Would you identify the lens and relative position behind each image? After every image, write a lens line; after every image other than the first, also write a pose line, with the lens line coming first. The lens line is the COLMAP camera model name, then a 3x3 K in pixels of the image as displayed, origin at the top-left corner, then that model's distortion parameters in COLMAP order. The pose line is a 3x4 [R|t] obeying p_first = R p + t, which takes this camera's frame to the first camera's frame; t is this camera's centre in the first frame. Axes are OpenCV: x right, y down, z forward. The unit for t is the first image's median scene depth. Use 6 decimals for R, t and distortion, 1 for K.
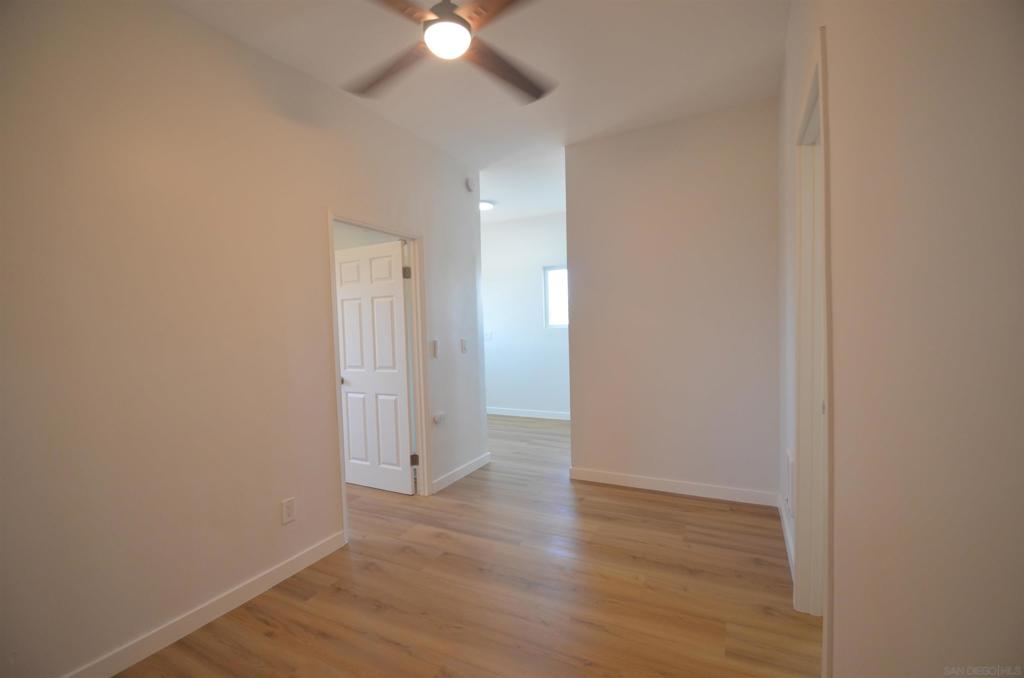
lens RADIAL K [[450.4, 0, 512.0], [0, 450.4, 339.0], [0, 0, 1]] dist [-0.058562, 0.000214]
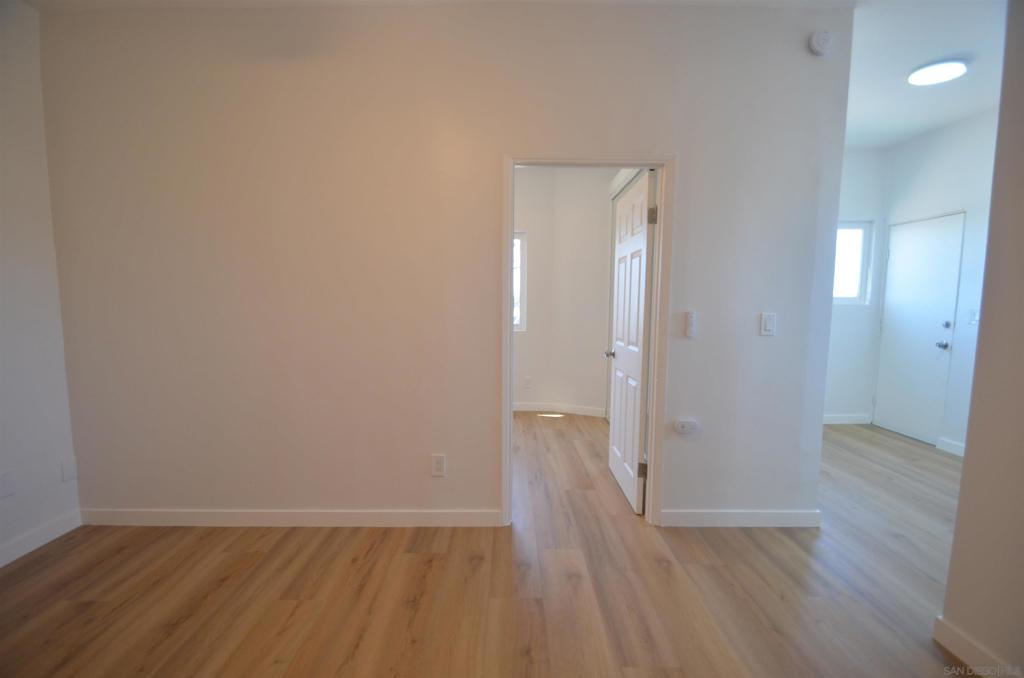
lens RADIAL K [[439.4, 0, 508.0], [0, 439.4, 347.3], [0, 0, 1]] dist [-0.029709, 0.000083]
pose [[0.439092, 0.121514, -0.890187, 0.313626], [-0.048047, 0.992570, 0.111790, -0.005421], [0.897156, -0.006315, 0.441668, 0.487997]]
